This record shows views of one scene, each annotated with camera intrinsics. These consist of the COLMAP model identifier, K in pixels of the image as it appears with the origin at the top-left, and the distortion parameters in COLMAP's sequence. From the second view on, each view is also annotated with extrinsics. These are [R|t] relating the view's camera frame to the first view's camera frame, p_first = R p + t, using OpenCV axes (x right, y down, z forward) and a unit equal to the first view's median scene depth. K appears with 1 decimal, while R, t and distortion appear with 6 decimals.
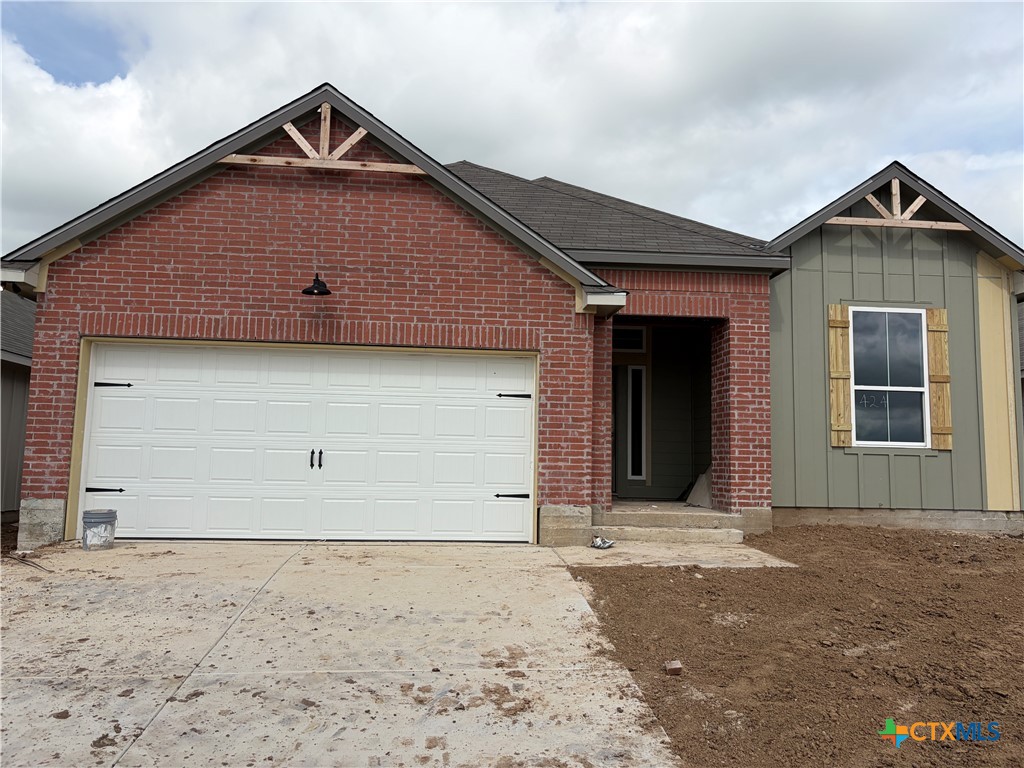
lens RADIAL K [[786.7, 0, 499.0], [0, 786.7, 384.3], [0, 0, 1]] dist [0.049781, -0.060248]
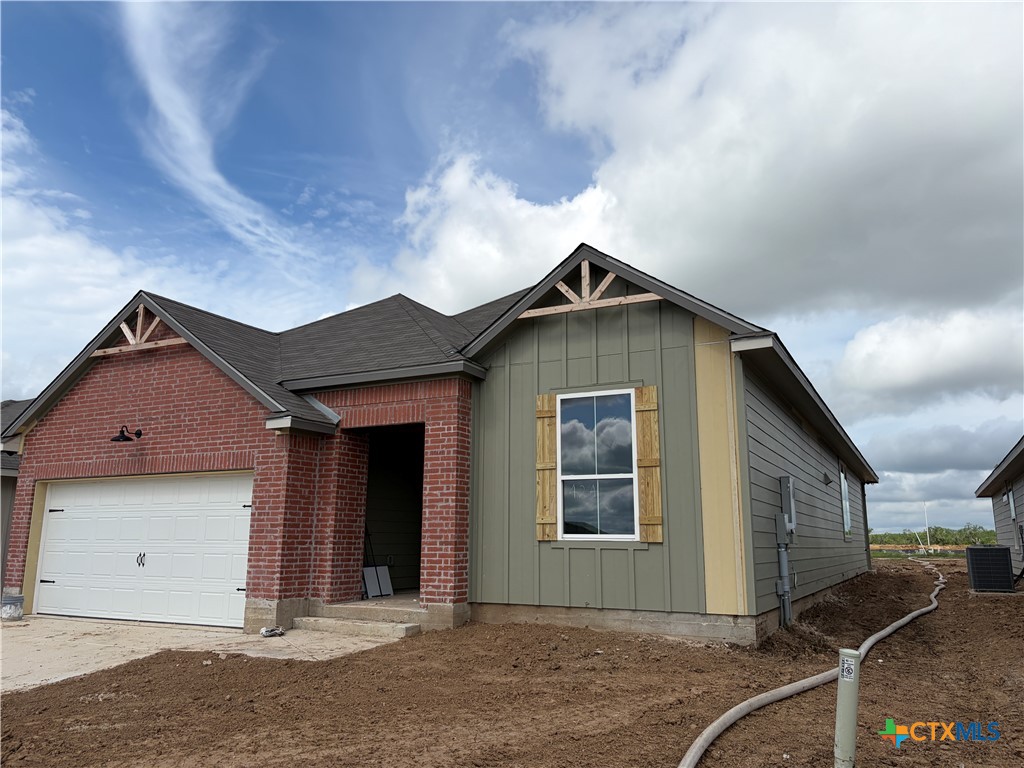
lens RADIAL K [[787.0, 0, 499.3], [0, 787.0, 369.3], [0, 0, 1]] dist [0.049743, -0.061926]
pose [[0.839416, -0.129604, -0.527810, 0.964010], [0.070711, 0.988940, -0.130377, -0.007706], [0.538869, 0.072118, 0.839297, 0.146259]]
